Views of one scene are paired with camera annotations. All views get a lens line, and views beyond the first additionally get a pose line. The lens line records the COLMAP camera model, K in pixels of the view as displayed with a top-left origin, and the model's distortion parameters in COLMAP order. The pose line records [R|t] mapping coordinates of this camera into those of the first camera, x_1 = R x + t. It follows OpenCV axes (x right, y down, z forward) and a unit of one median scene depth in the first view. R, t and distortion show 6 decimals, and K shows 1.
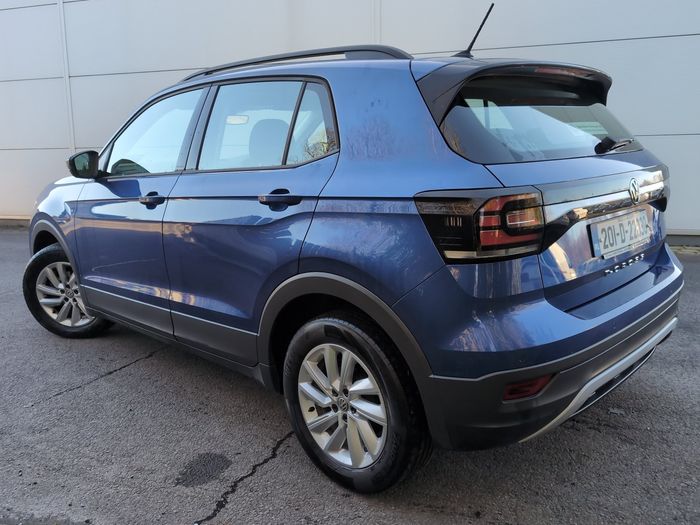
lens RADIAL K [[588.4, 0, 350.0], [0, 588.4, 262.7], [0, 0, 1]] dist [0.019758, -0.010462]
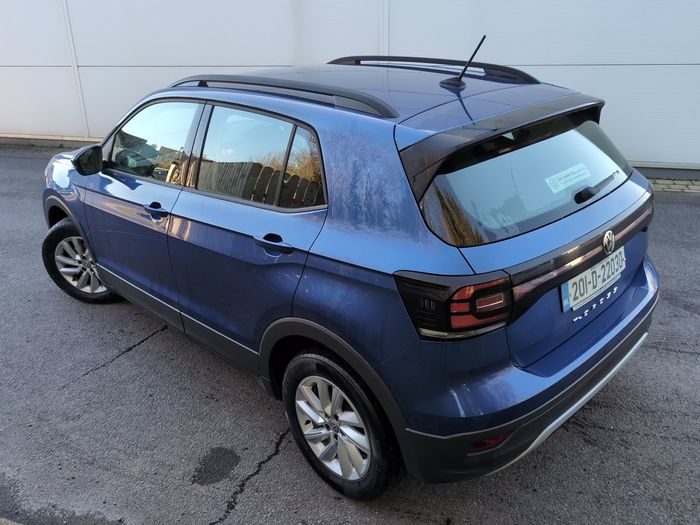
lens RADIAL K [[588.4, 0, 350.1], [0, 588.4, 261.4], [0, 0, 1]] dist [0.019758, -0.010462]
pose [[0.999648, 0.000158, -0.026537, 0.046468], [0.005178, 0.979599, 0.200896, -0.282673], [0.026027, -0.200962, 0.979253, -0.044870]]
